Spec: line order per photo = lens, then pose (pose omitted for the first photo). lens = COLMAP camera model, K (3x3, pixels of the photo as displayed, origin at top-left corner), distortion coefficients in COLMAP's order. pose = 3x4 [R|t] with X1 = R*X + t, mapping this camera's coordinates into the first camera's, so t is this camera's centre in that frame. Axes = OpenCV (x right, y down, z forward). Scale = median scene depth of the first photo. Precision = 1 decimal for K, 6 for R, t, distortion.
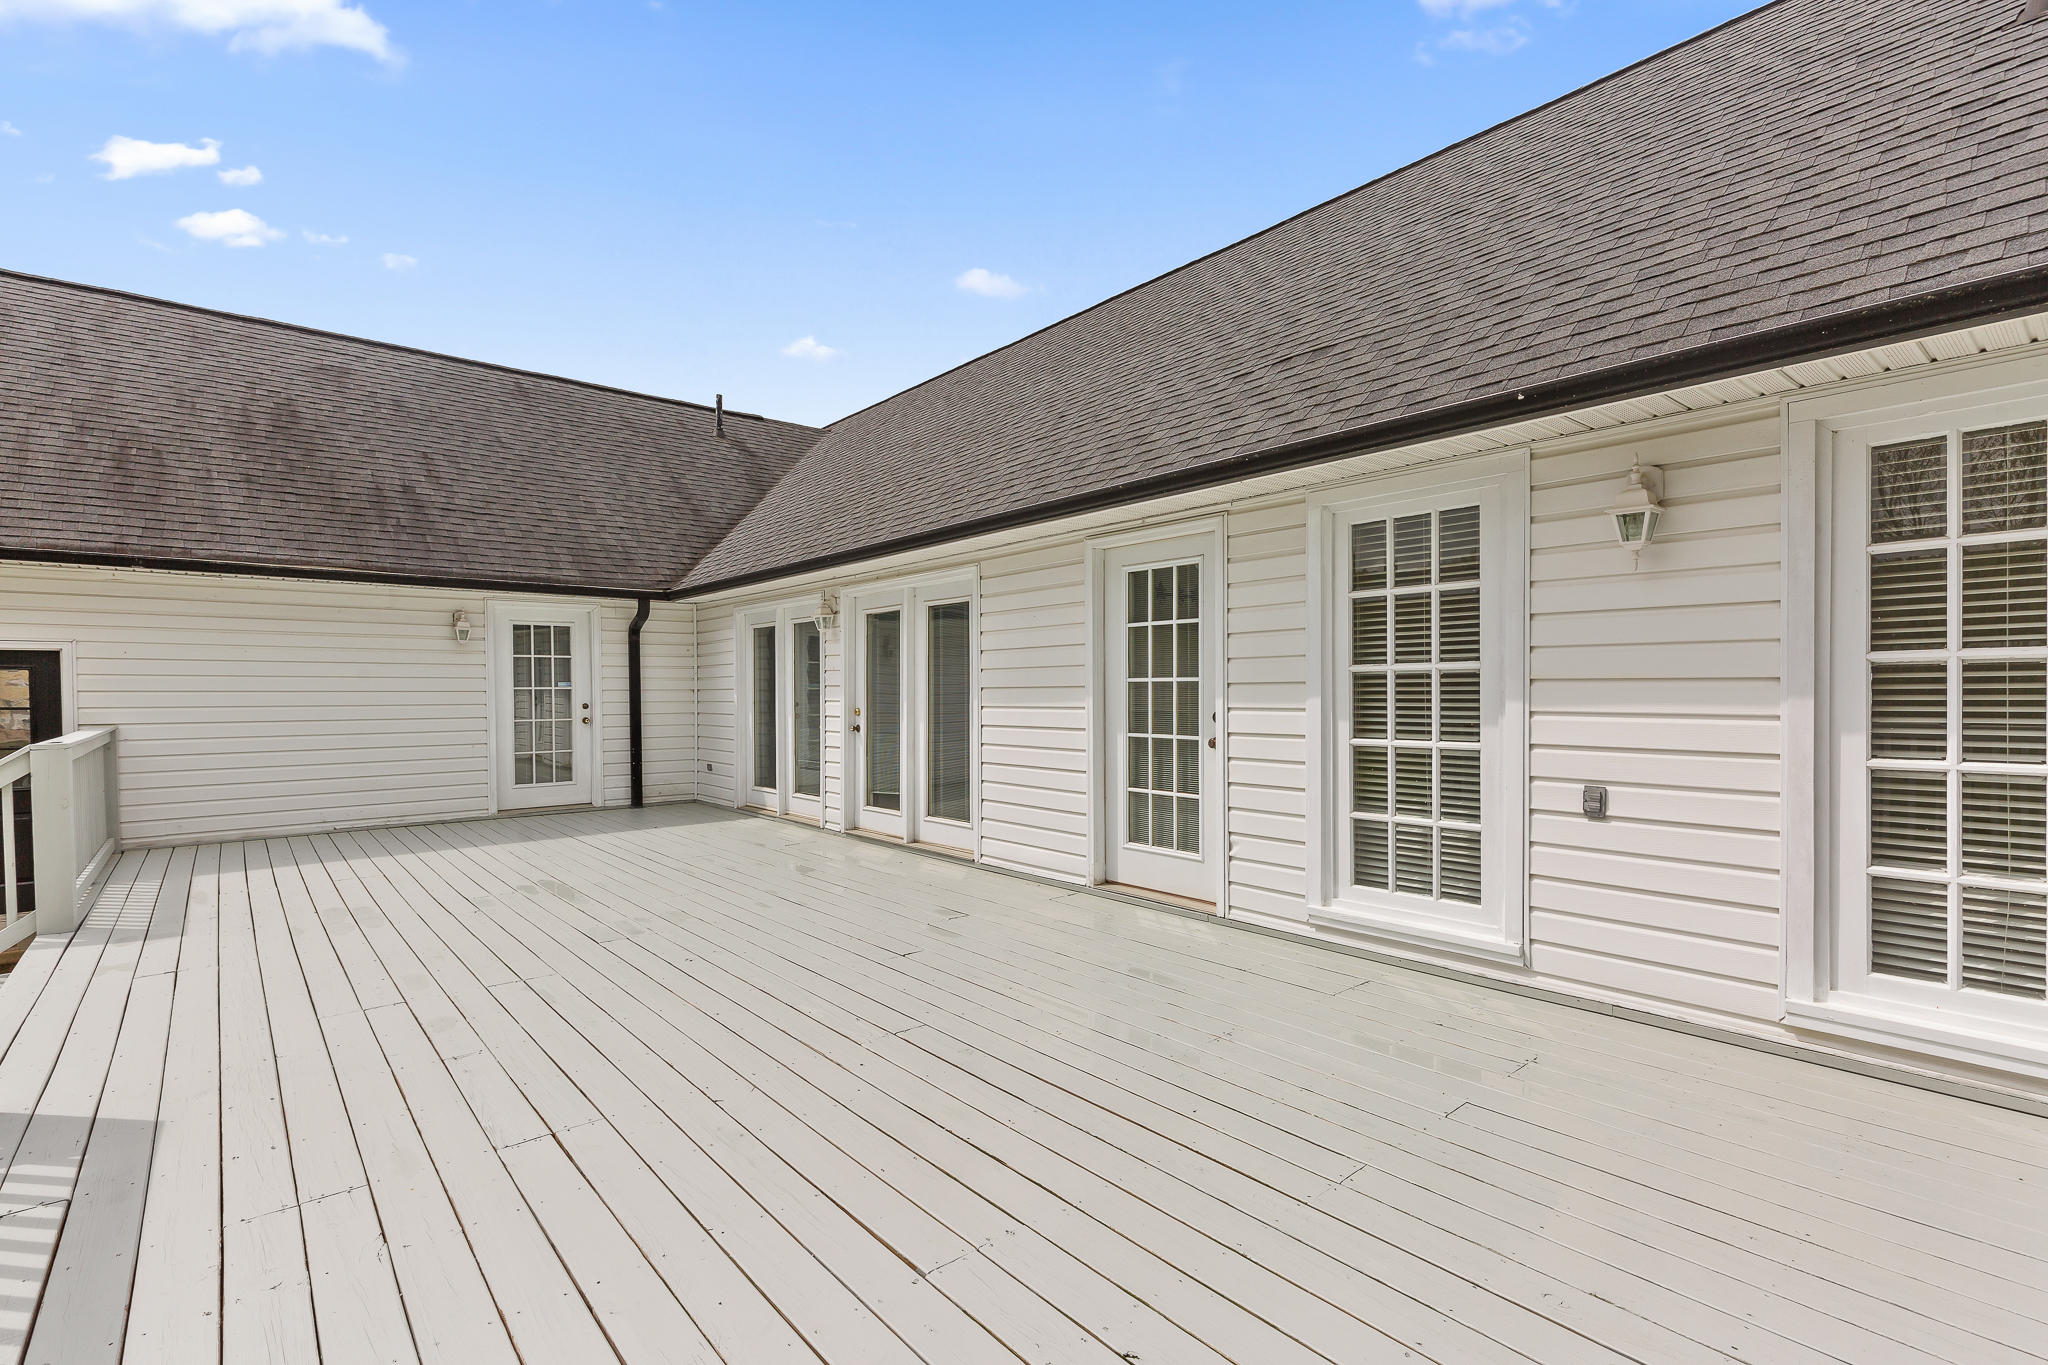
lens RADIAL K [[943.0, 0, 1024.0], [0, 943.0, 682.5], [0, 0, 1]] dist [0.004687, -0.000050]
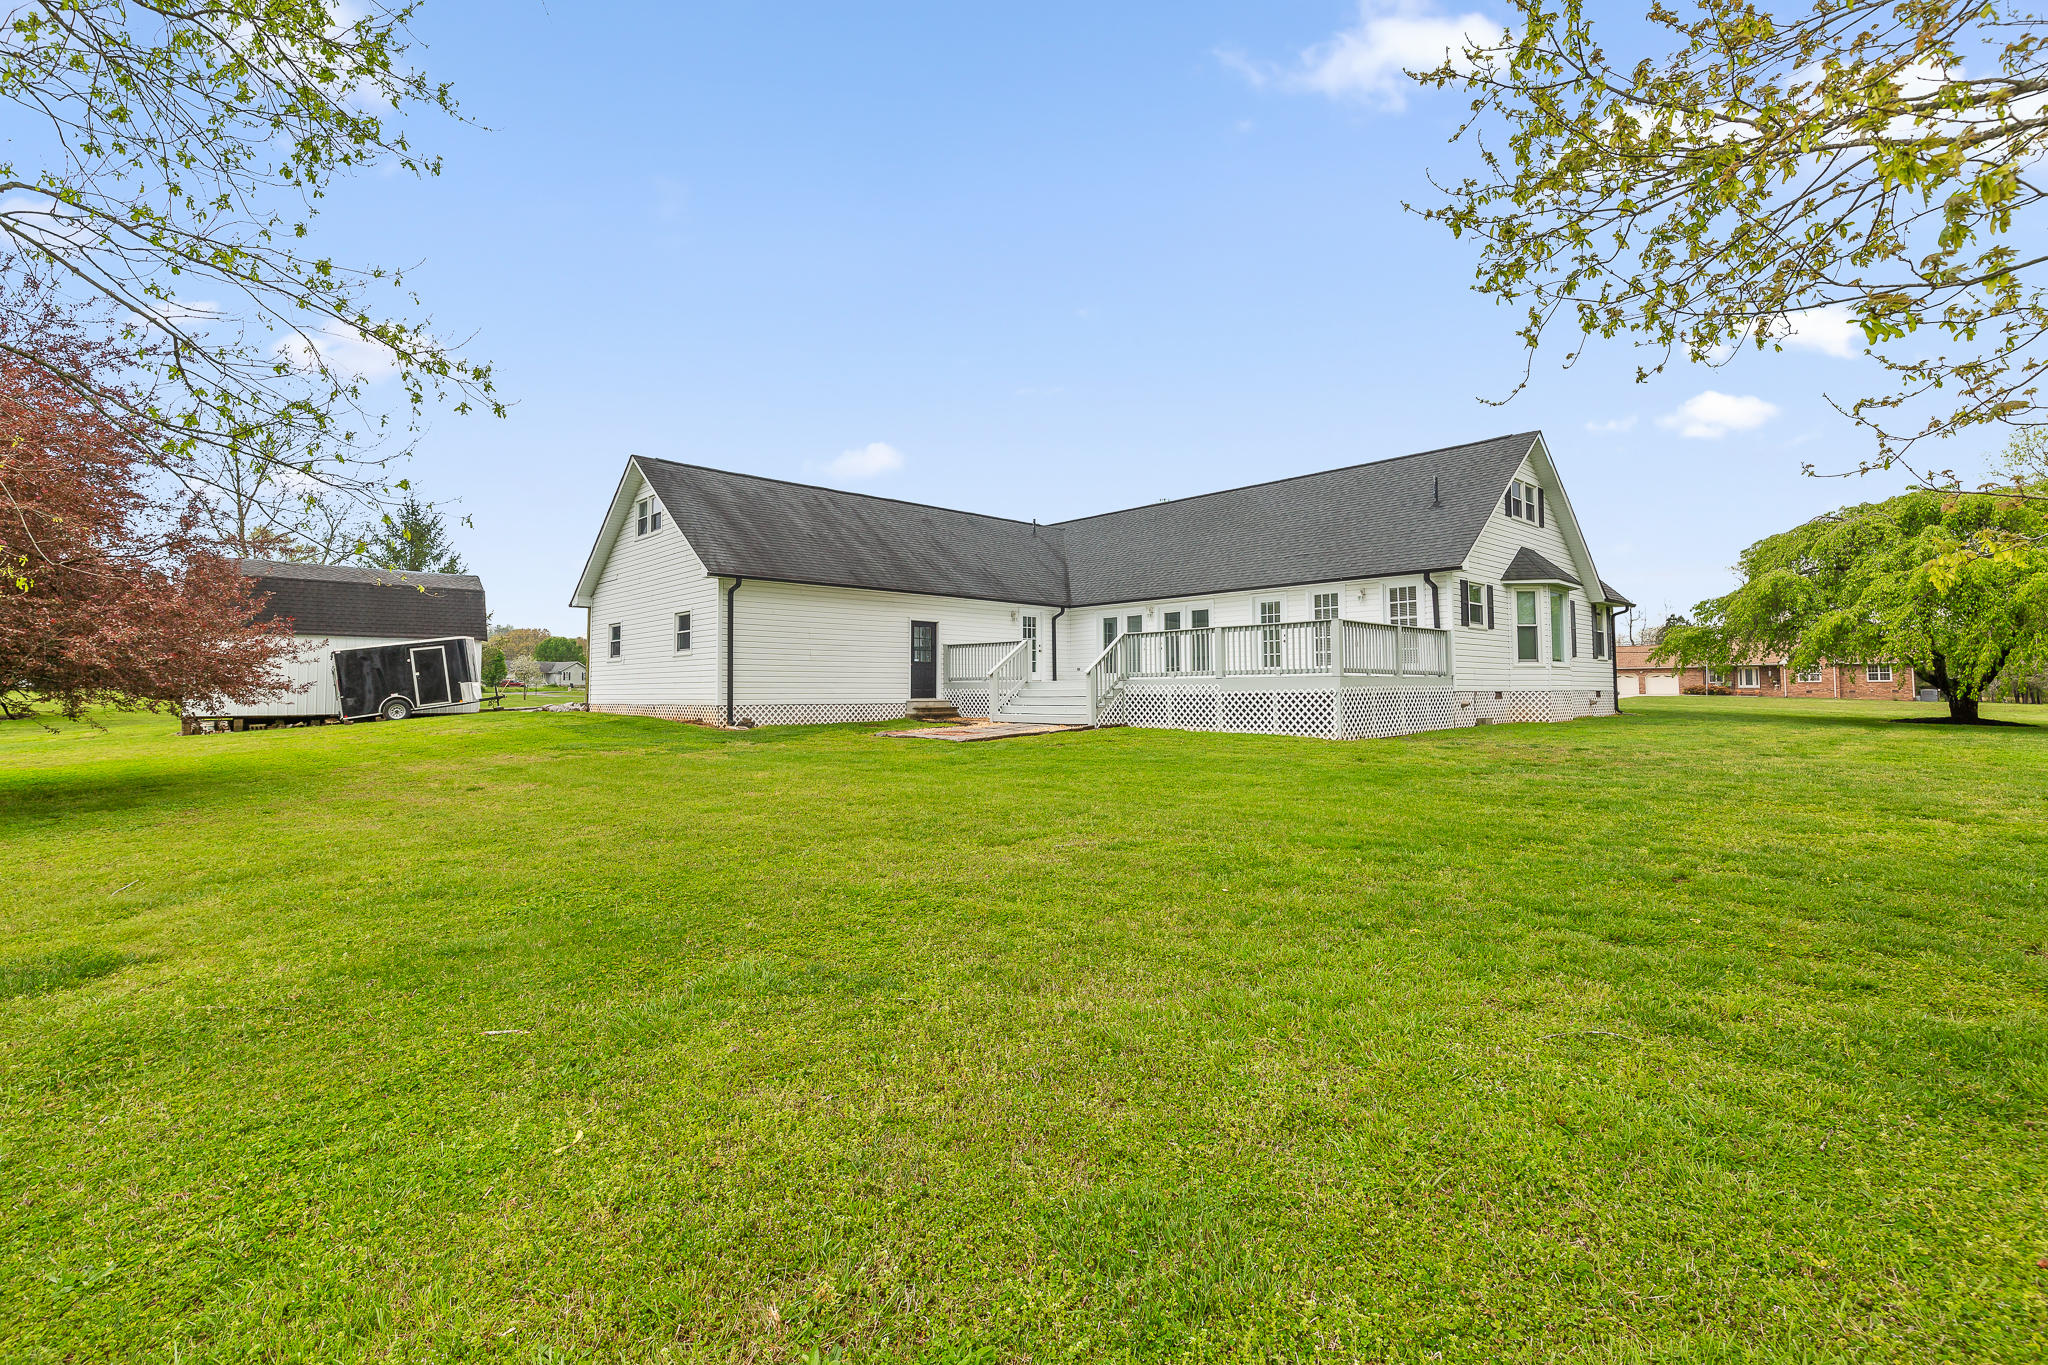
lens RADIAL K [[943.0, 0, 1024.0], [0, 943.0, 682.5], [0, 0, 1]] dist [0.004687, -0.000050]
pose [[0.998196, 0.003262, 0.059957, -0.866443], [-0.002814, 0.999968, -0.007551, 0.197552], [-0.059980, 0.007368, 0.998172, -2.269024]]
